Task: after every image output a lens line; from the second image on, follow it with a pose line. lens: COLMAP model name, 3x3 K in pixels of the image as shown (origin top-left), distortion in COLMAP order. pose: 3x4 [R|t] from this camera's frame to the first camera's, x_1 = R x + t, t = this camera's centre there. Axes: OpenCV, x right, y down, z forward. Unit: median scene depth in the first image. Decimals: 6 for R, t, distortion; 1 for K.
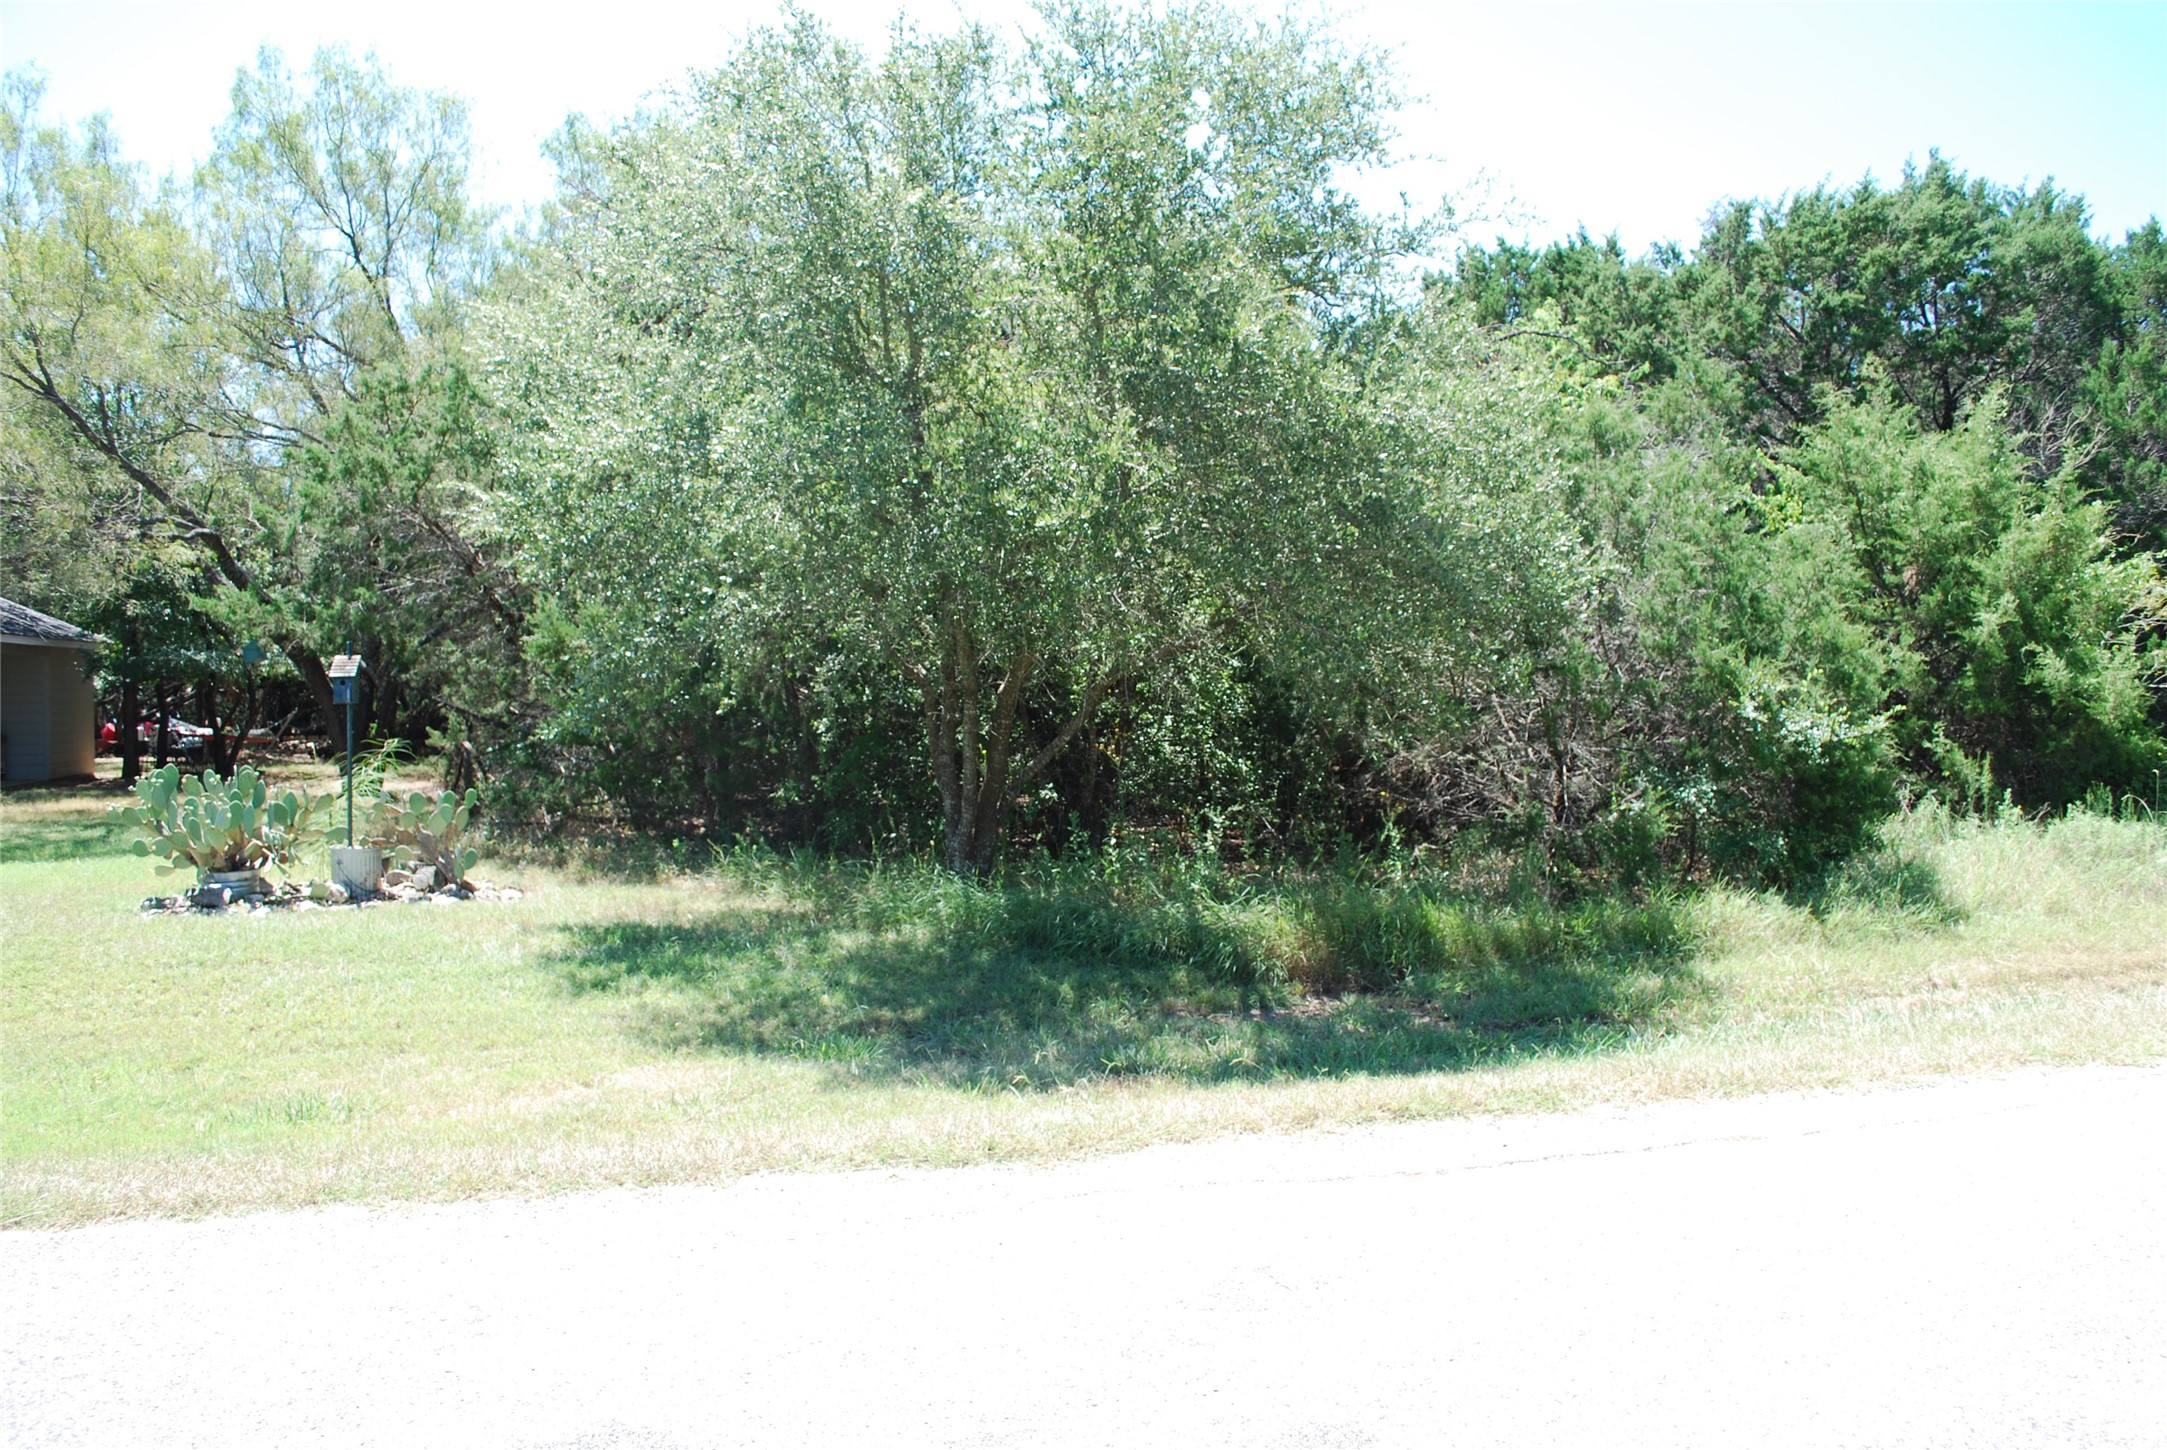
lens RADIAL K [[1700.4, 0, 1098.0], [0, 1700.4, 728.7], [0, 0, 1]] dist [-0.089253, 0.018391]
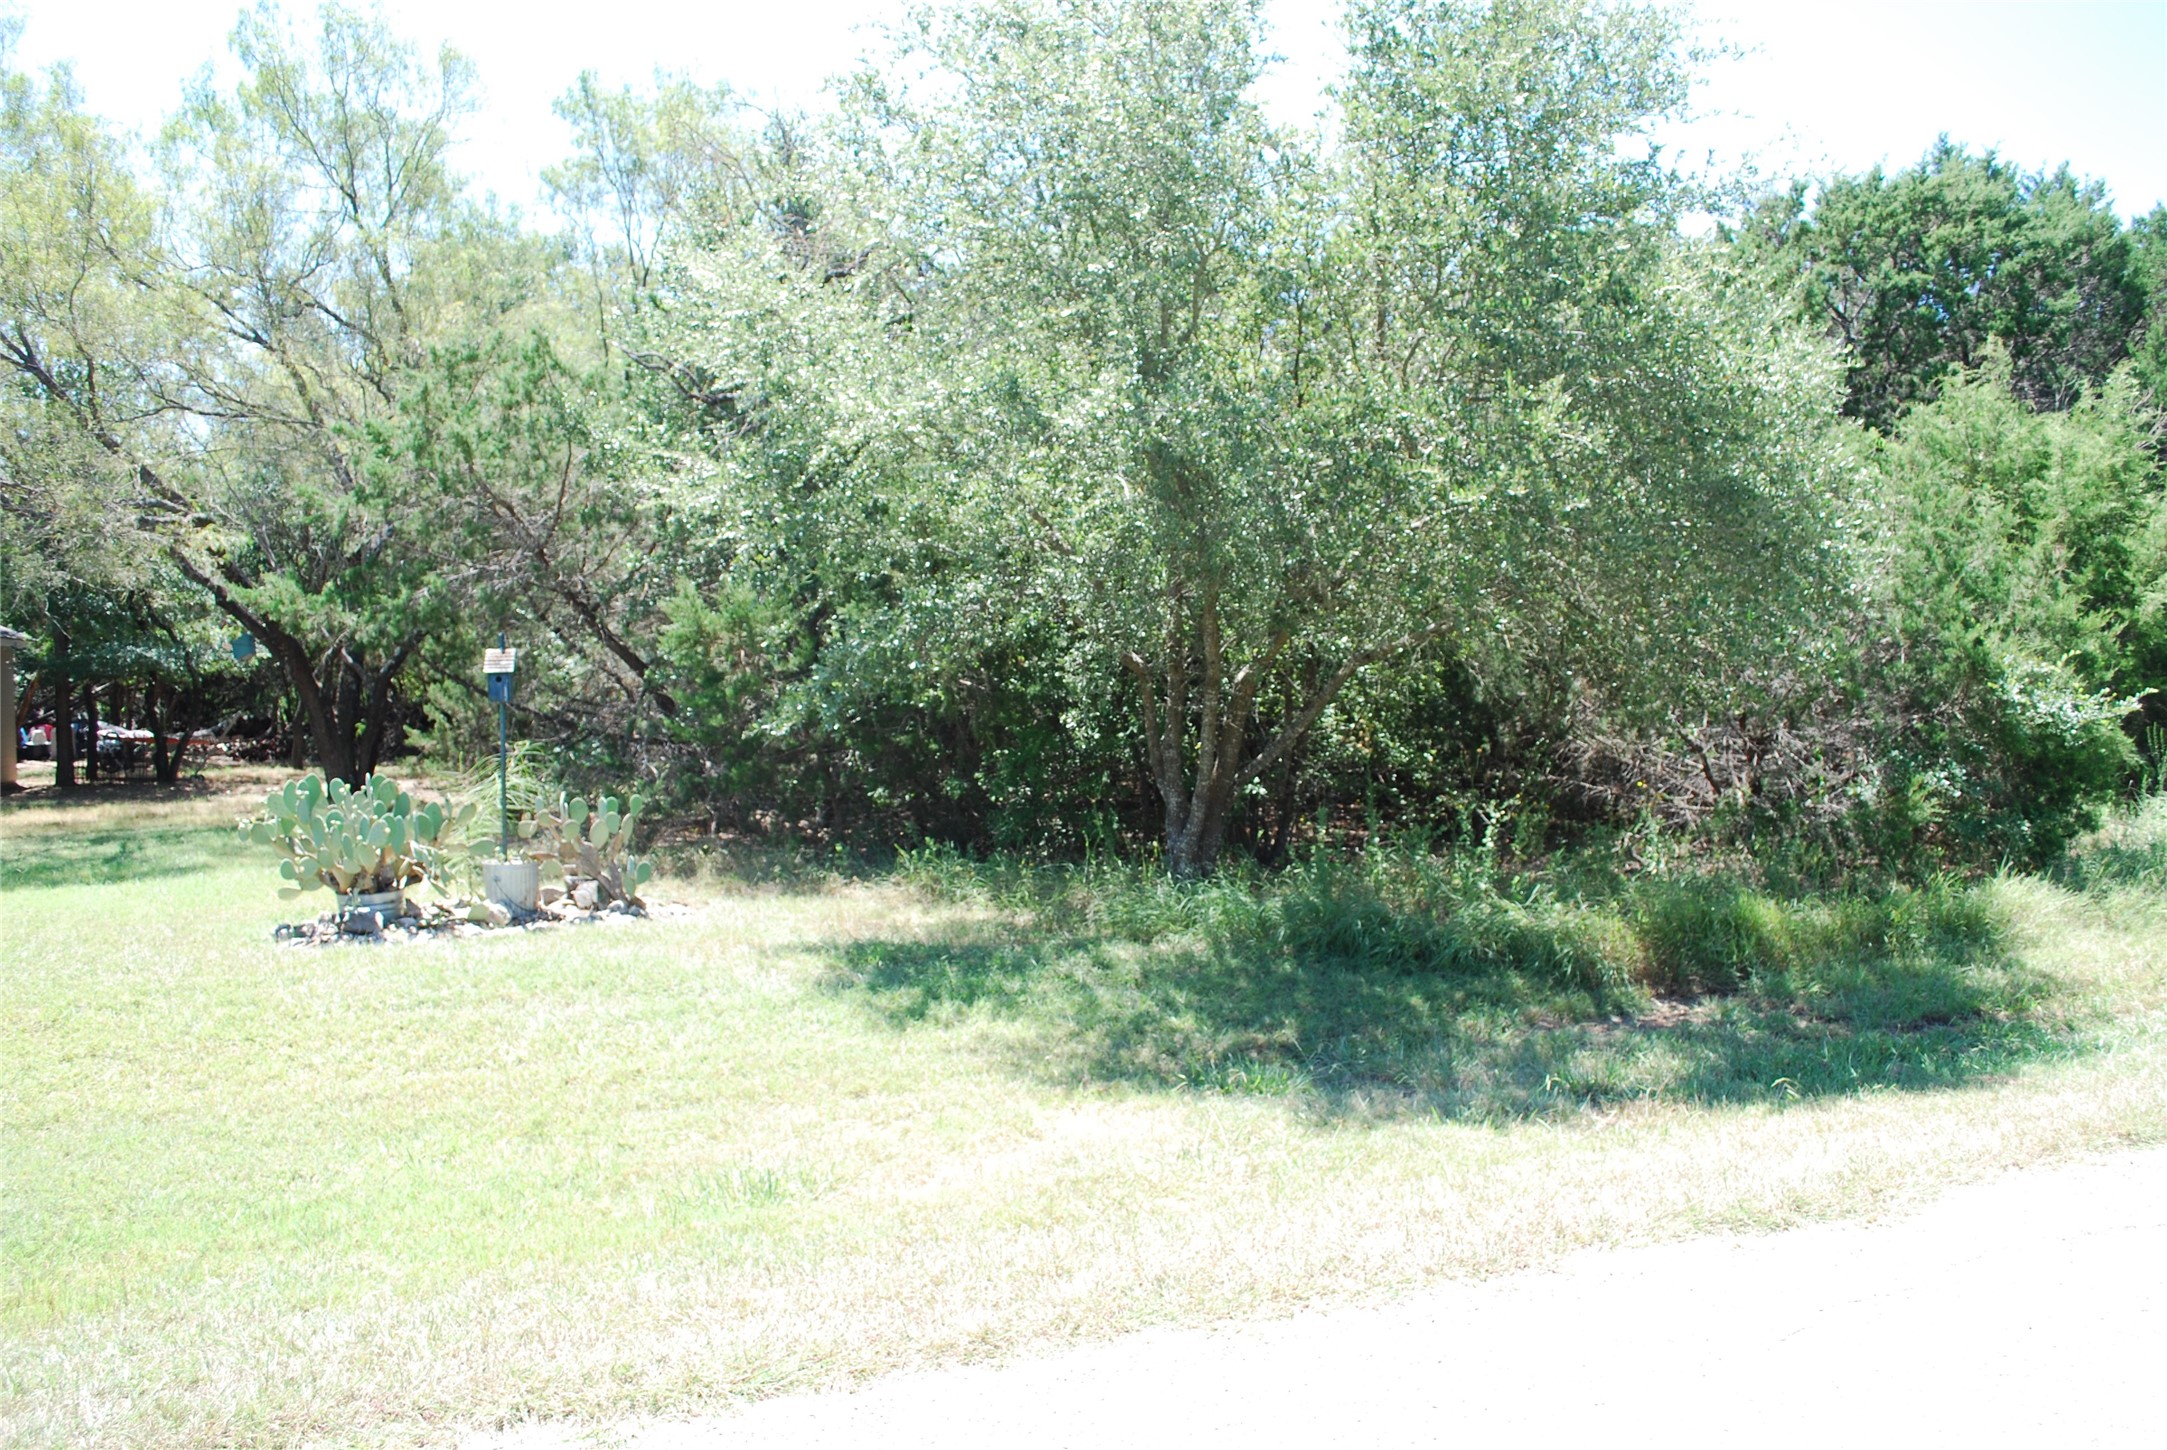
lens RADIAL K [[1700.4, 0, 1089.6], [0, 1700.4, 726.5], [0, 0, 1]] dist [-0.089253, 0.018391]
pose [[0.996463, -0.013691, 0.082915, -0.213507], [0.013178, 0.999890, 0.006735, -0.004097], [-0.082998, -0.005619, 0.996534, 0.075889]]
